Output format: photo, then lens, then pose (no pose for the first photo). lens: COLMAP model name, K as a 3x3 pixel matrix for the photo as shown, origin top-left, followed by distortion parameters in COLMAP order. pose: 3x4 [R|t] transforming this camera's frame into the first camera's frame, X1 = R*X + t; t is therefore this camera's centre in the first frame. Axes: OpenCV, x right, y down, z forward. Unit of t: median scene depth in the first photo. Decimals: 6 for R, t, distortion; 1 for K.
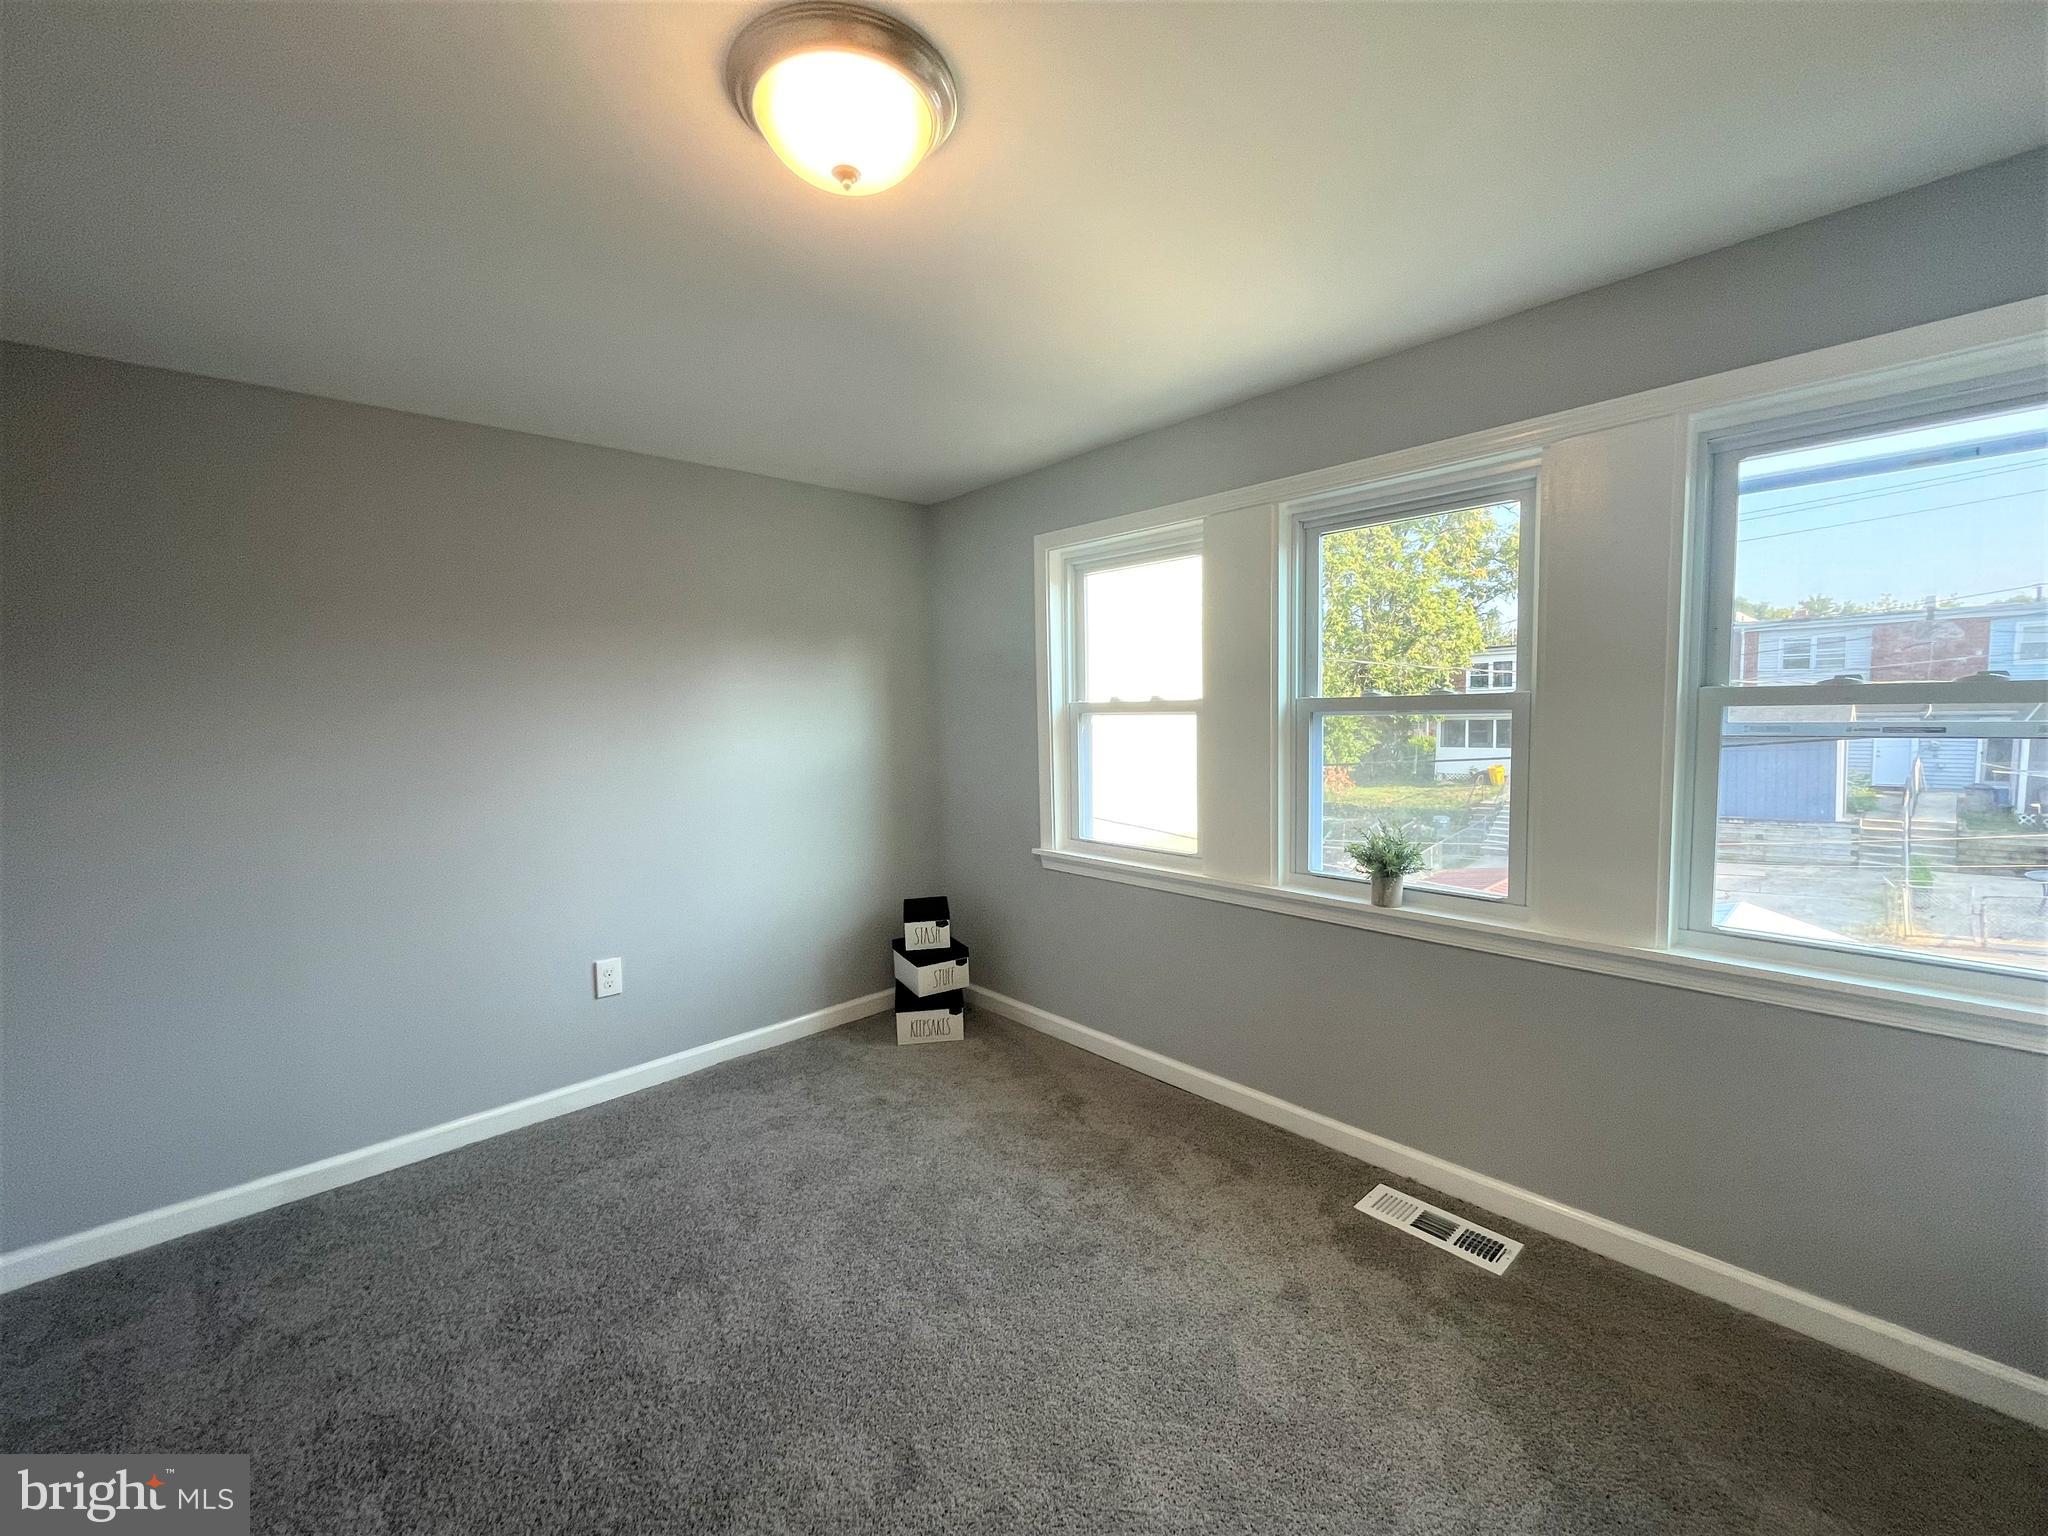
lens RADIAL K [[831.3, 0, 1020.1], [0, 831.3, 769.4], [0, 0, 1]] dist [-0.002656, 0.000277]
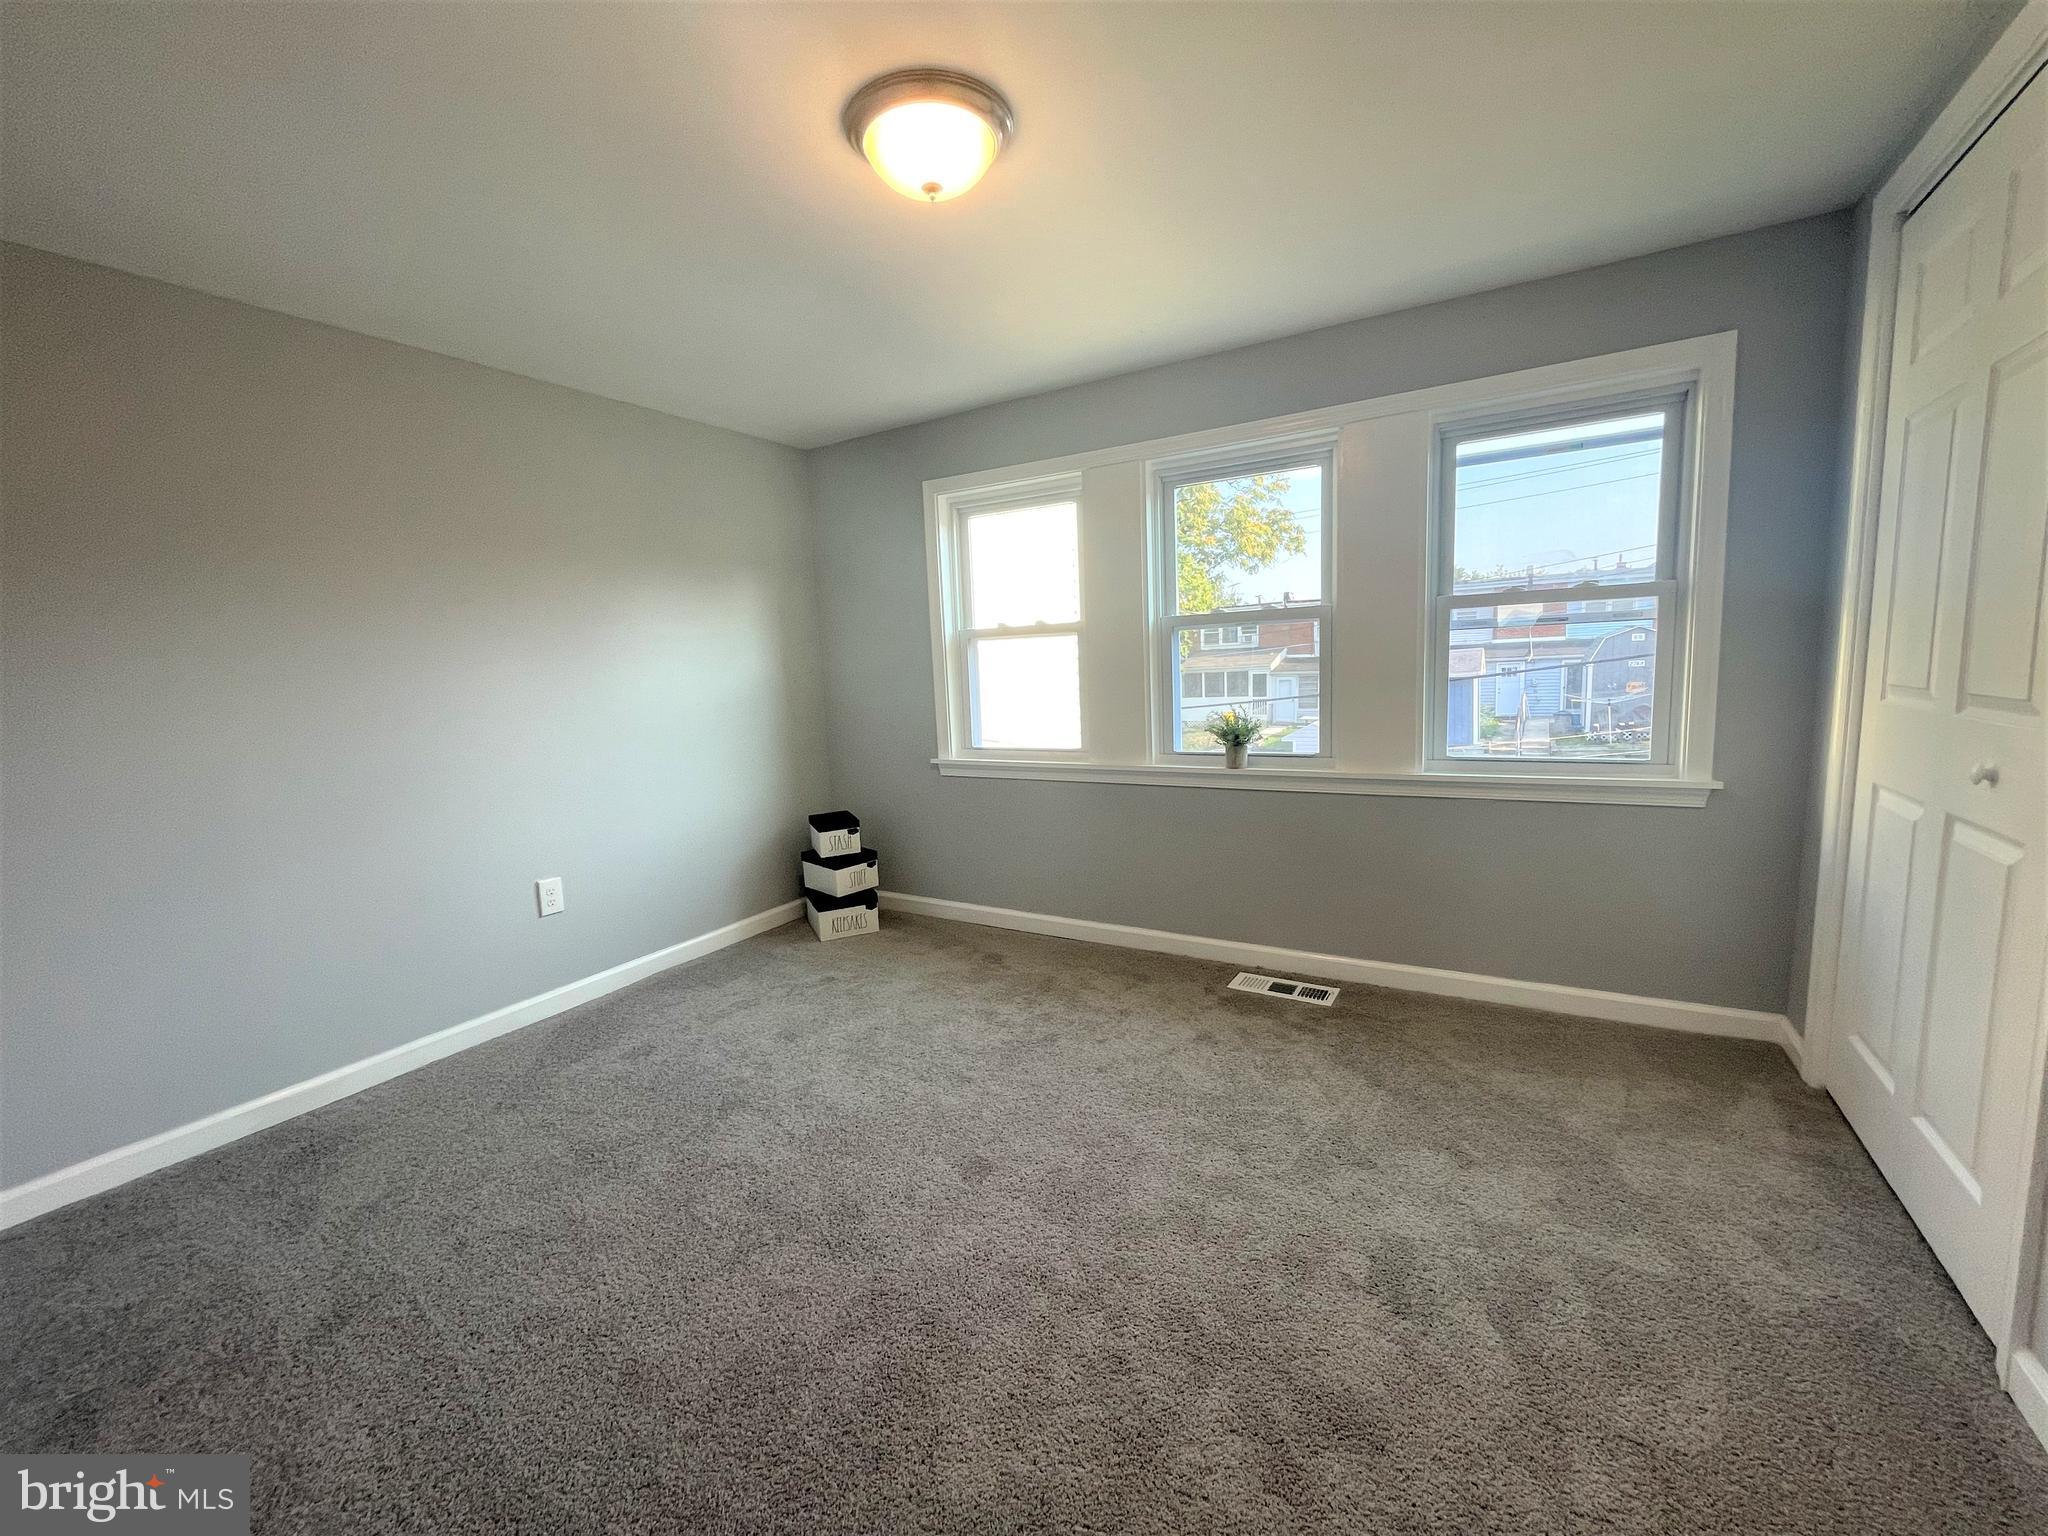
lens RADIAL K [[831.3, 0, 1020.1], [0, 831.3, 769.4], [0, 0, 1]] dist [-0.002656, 0.000277]
pose [[0.959474, -0.055004, 0.276378, -0.214875], [0.043249, 0.997889, 0.048453, 0.068860], [-0.278460, -0.034536, 0.959827, -0.154020]]
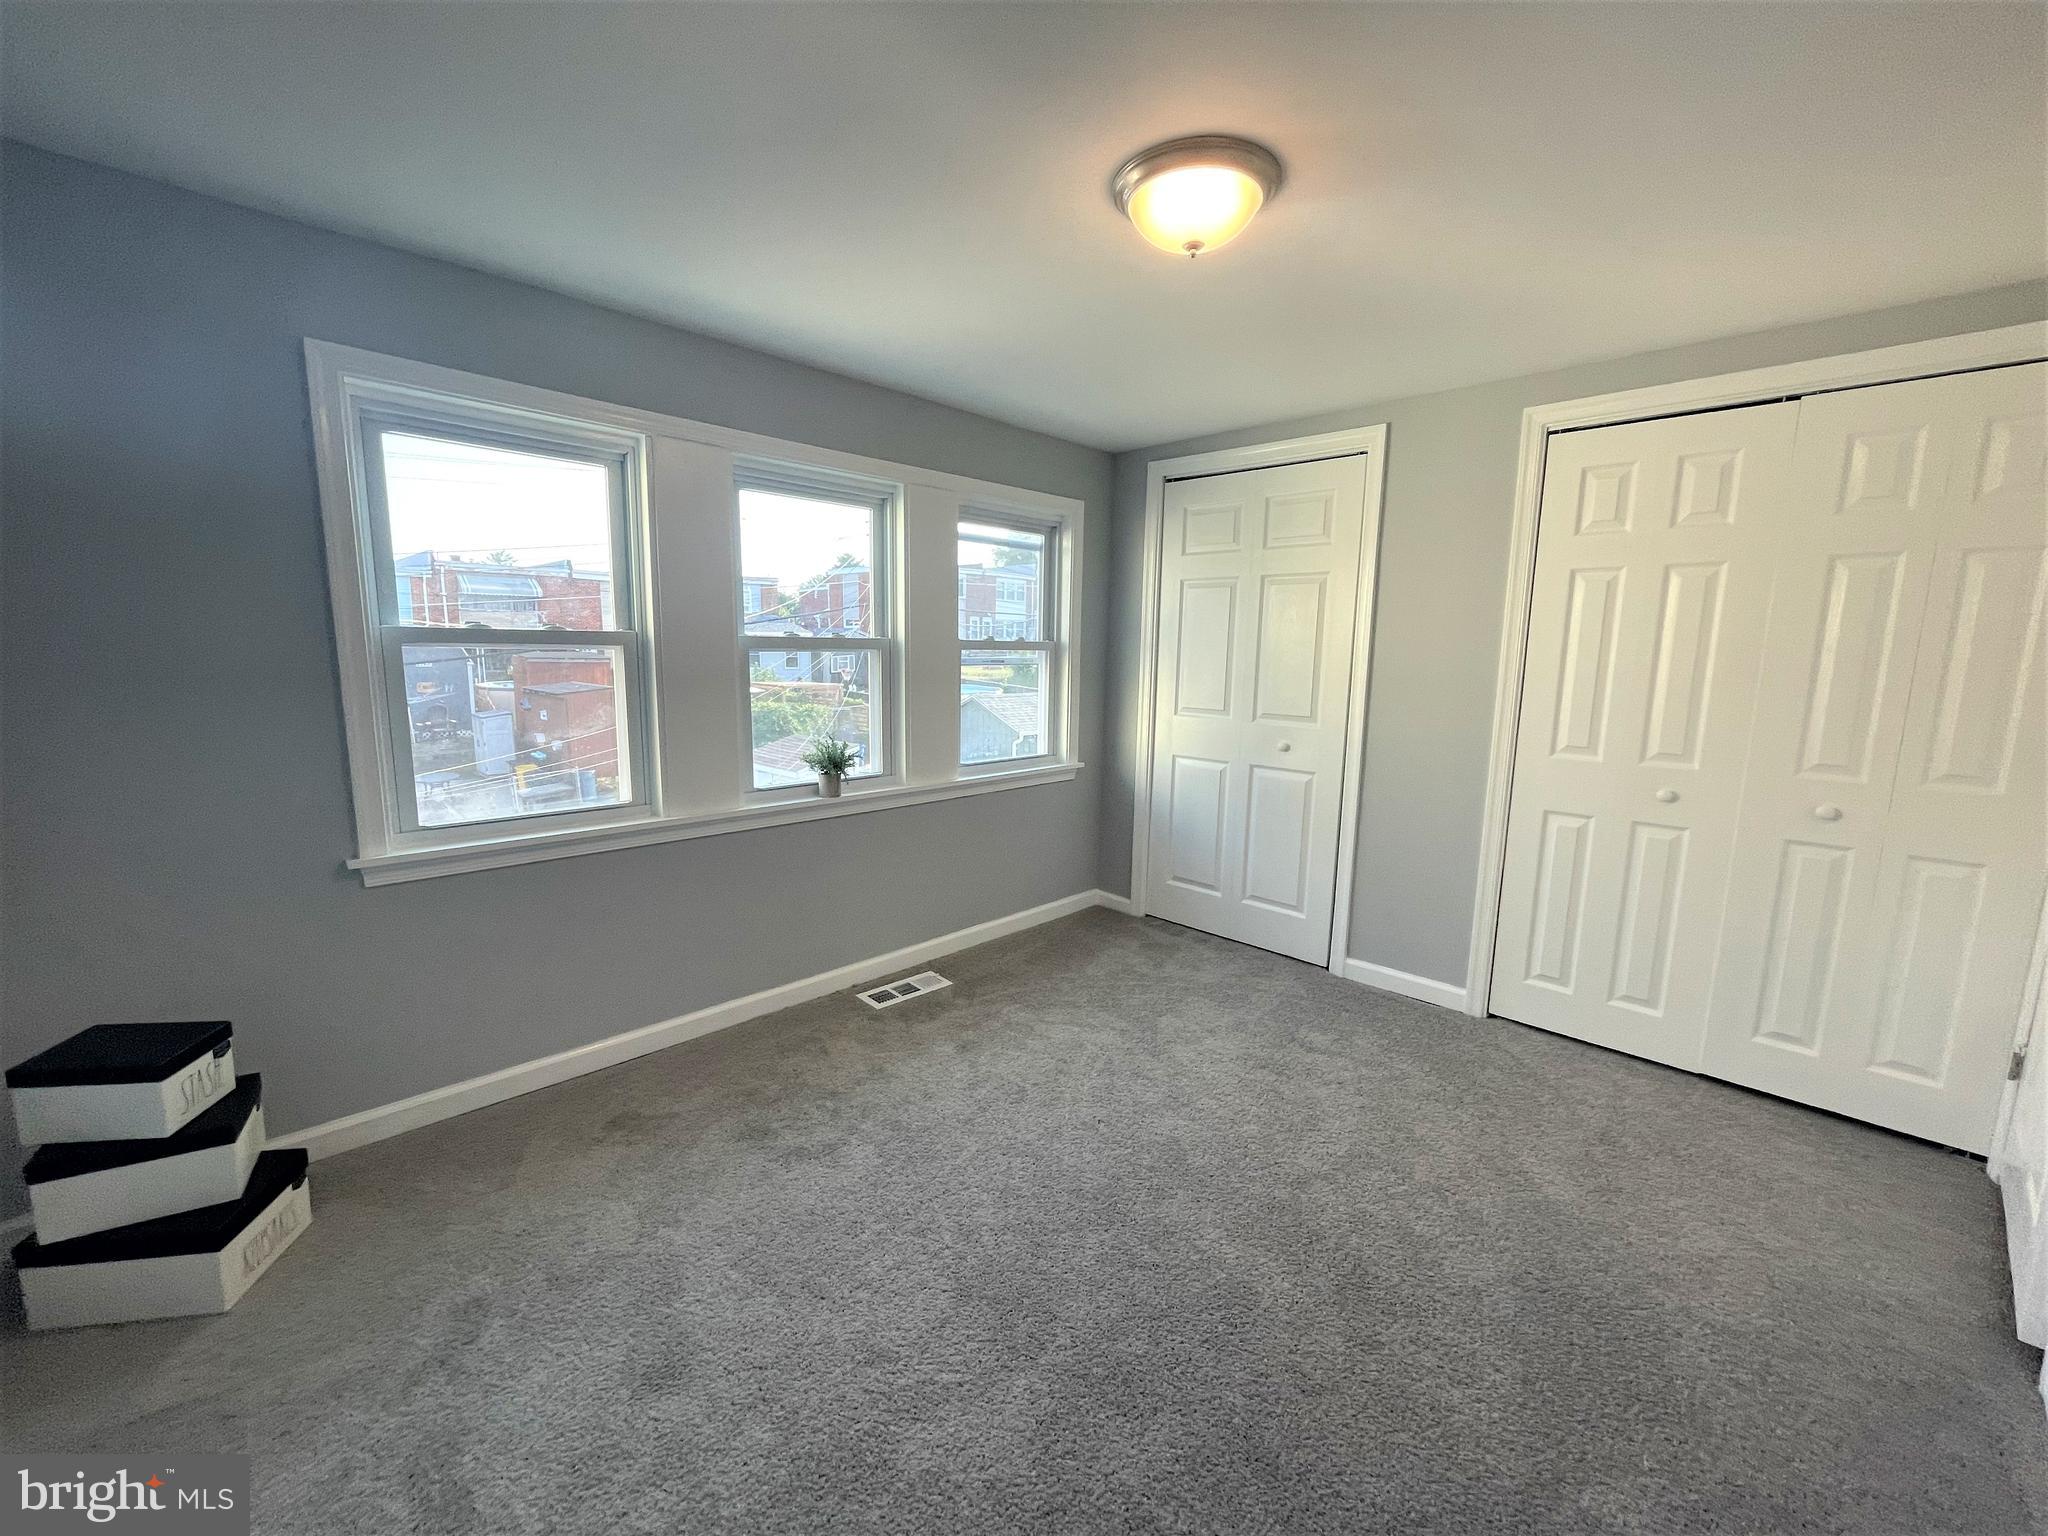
lens RADIAL K [[828.4, 0, 1021.4], [0, 828.4, 773.3], [0, 0, 1]] dist [-0.000562, -0.000403]
pose [[-0.054249, -0.133249, 0.989597, -0.711966], [0.056098, 0.989084, 0.136256, -0.029225], [-0.996950, 0.062906, -0.046182, 0.612328]]
